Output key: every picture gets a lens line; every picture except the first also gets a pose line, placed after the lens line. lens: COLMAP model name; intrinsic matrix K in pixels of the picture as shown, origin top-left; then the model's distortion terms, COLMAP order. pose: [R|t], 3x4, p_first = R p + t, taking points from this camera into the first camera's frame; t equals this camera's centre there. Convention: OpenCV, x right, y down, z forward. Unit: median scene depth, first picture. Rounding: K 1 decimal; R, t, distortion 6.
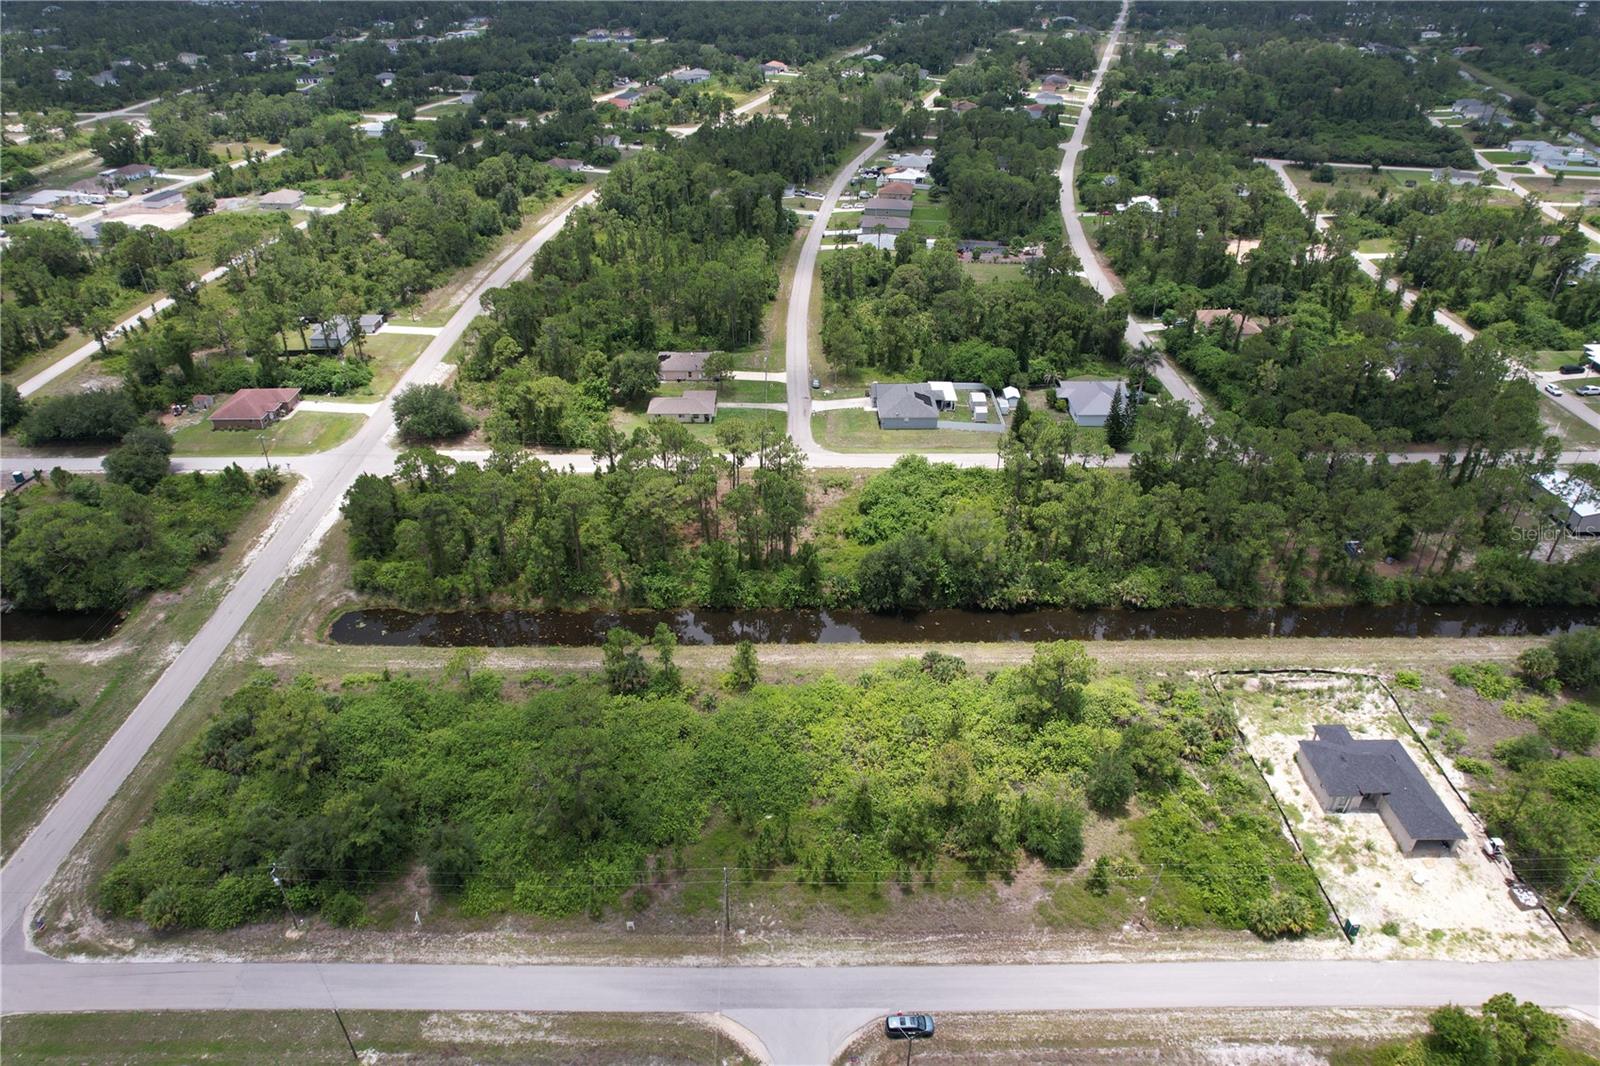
lens RADIAL K [[1025.8, 0, 797.7], [0, 1025.8, 526.6], [0, 0, 1]] dist [-0.078903, 0.070974]
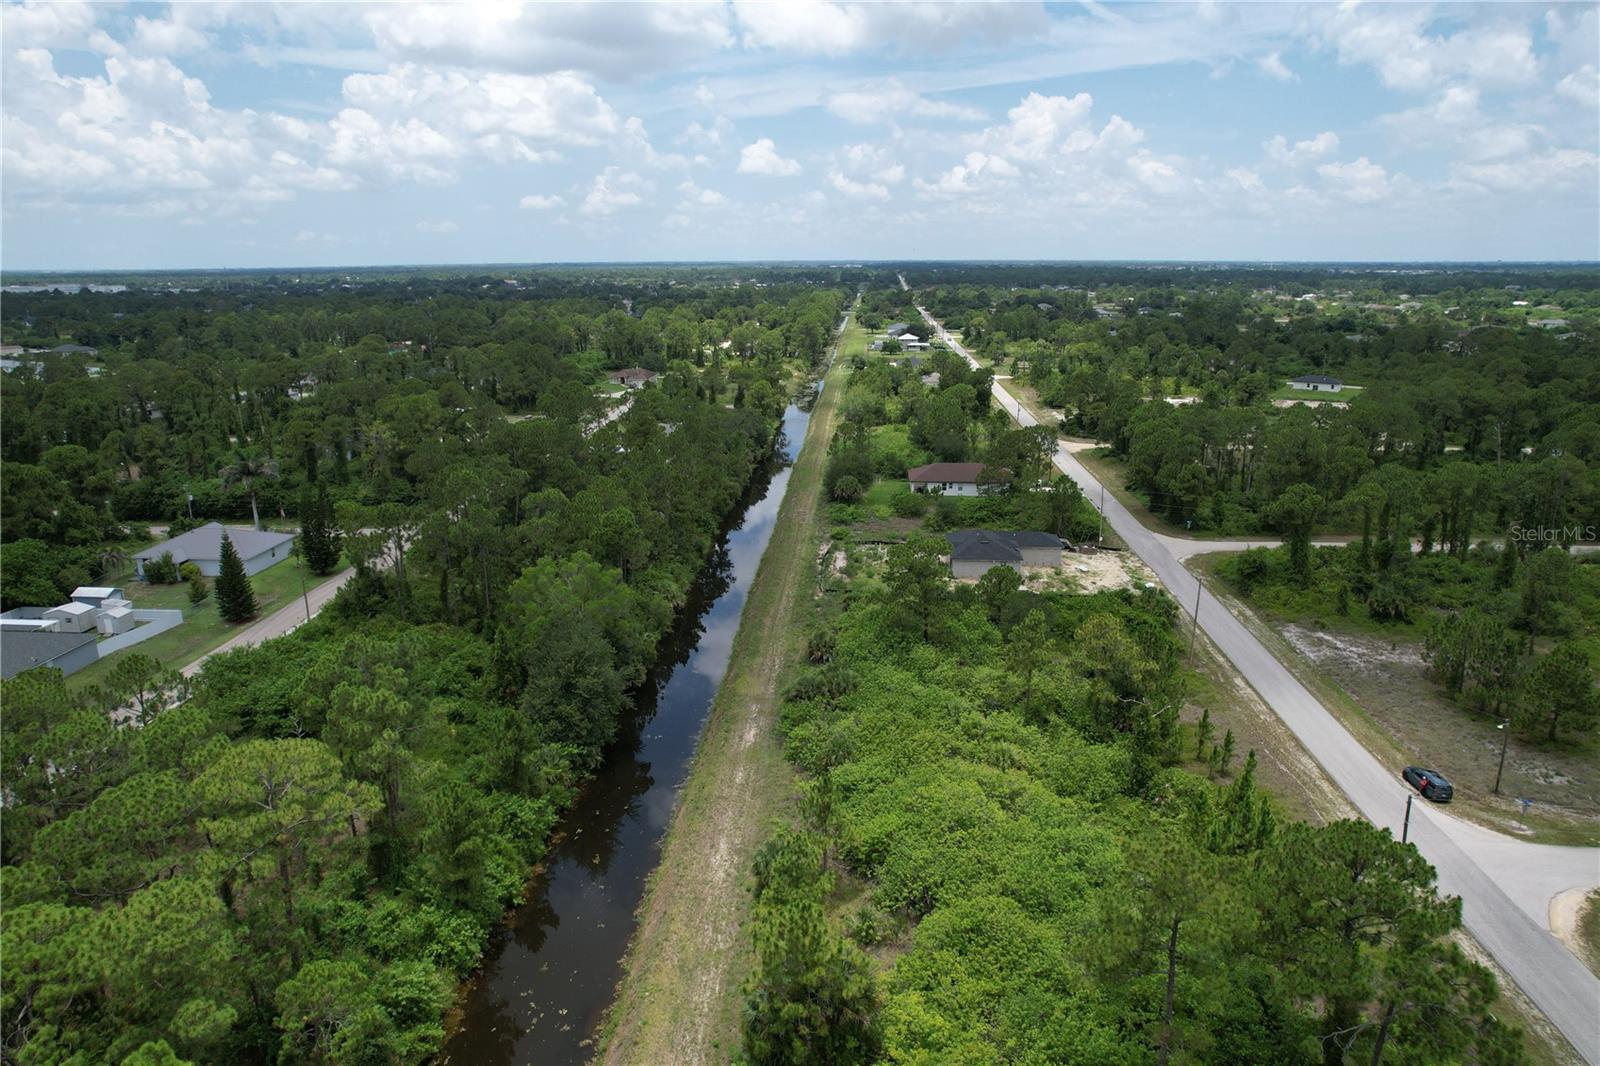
lens RADIAL K [[1025.8, 0, 797.0], [0, 1025.8, 535.7], [0, 0, 1]] dist [-0.078903, 0.070974]
pose [[0.067186, -0.254302, 0.964788, -0.630061], [0.527526, 0.829817, 0.181989, -0.100914], [-0.846878, 0.496724, 0.189903, 1.090365]]
